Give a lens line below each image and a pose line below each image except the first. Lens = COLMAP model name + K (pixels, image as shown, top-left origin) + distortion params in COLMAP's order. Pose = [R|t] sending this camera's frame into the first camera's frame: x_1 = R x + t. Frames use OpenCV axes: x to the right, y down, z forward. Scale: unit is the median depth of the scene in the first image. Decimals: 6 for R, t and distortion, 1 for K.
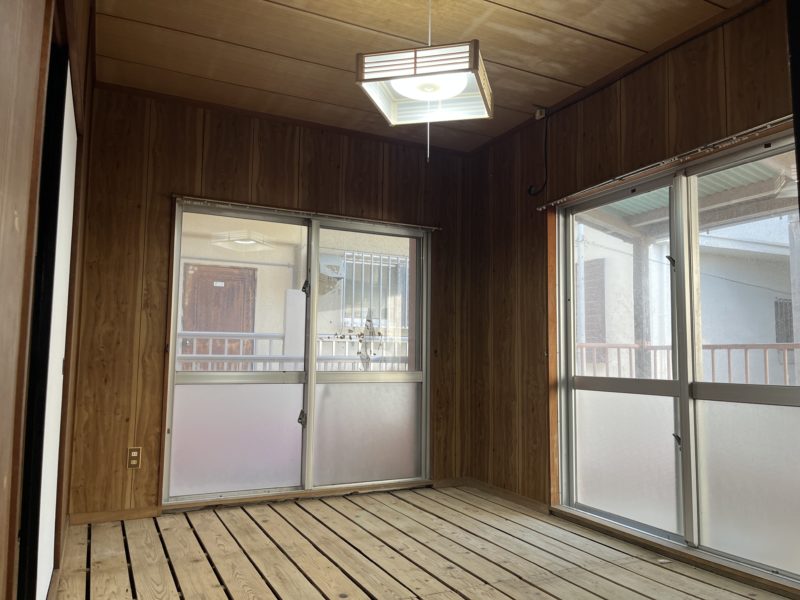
lens RADIAL K [[611.7, 0, 403.9], [0, 611.7, 302.9], [0, 0, 1]] dist [0.025842, 0.000467]
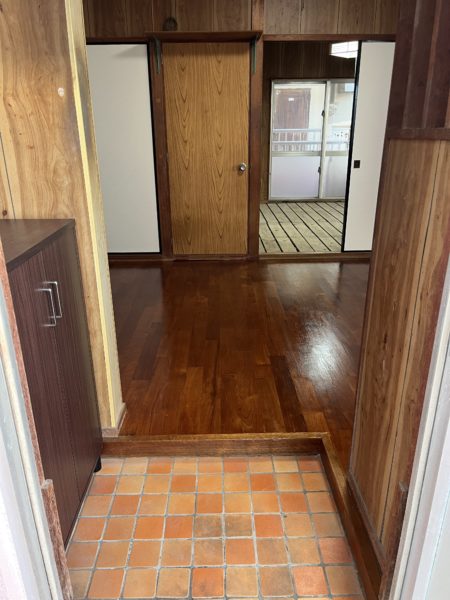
lens RADIAL K [[458.7, 0, 225.0], [0, 458.7, 300.0], [0, 0, 1]] dist [0.025842, 0.000467]
pose [[0.904827, 0.130484, -0.405292, 0.328438], [0.056583, 0.906591, 0.418200, -0.146315], [0.422002, -0.401331, 0.812925, -0.945027]]
